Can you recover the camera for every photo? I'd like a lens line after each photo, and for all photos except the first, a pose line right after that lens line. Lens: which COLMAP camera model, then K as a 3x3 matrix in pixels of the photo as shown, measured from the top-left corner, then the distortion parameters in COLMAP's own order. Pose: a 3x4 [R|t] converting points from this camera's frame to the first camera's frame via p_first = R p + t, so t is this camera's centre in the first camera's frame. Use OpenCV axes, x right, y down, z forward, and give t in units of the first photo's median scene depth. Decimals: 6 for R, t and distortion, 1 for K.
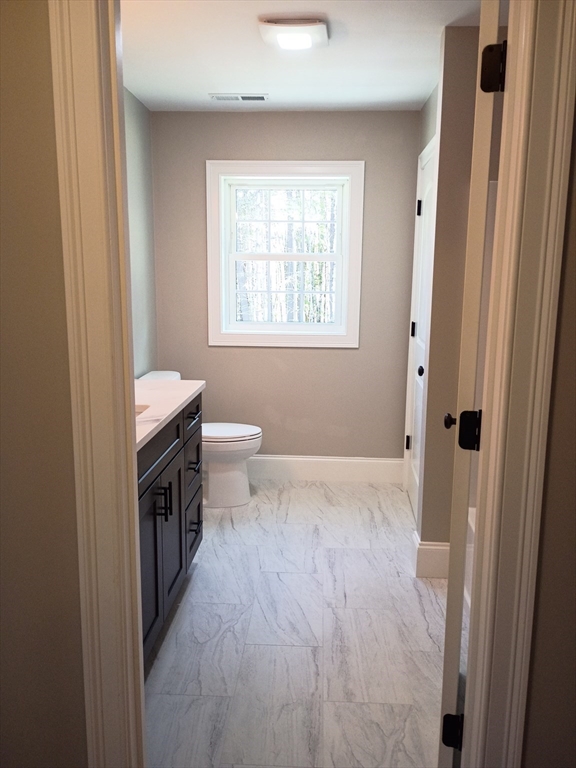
lens RADIAL K [[634.0, 0, 289.3], [0, 634.0, 383.6], [0, 0, 1]] dist [0.070776, -0.093476]
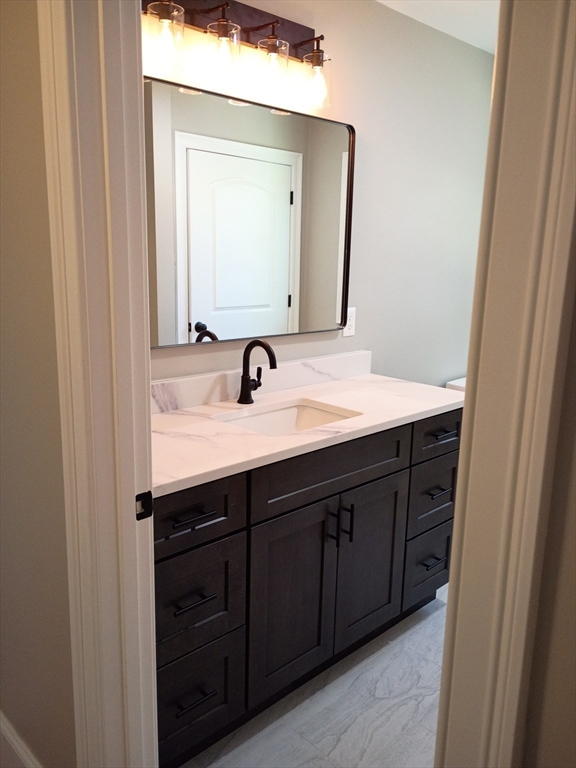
lens RADIAL K [[634.0, 0, 289.3], [0, 634.0, 383.6], [0, 0, 1]] dist [0.070776, -0.093476]
pose [[0.725129, 0.140372, -0.674154, 0.304201], [-0.120660, 0.989757, 0.076303, -0.063065], [0.677960, 0.026014, 0.734639, 0.285299]]
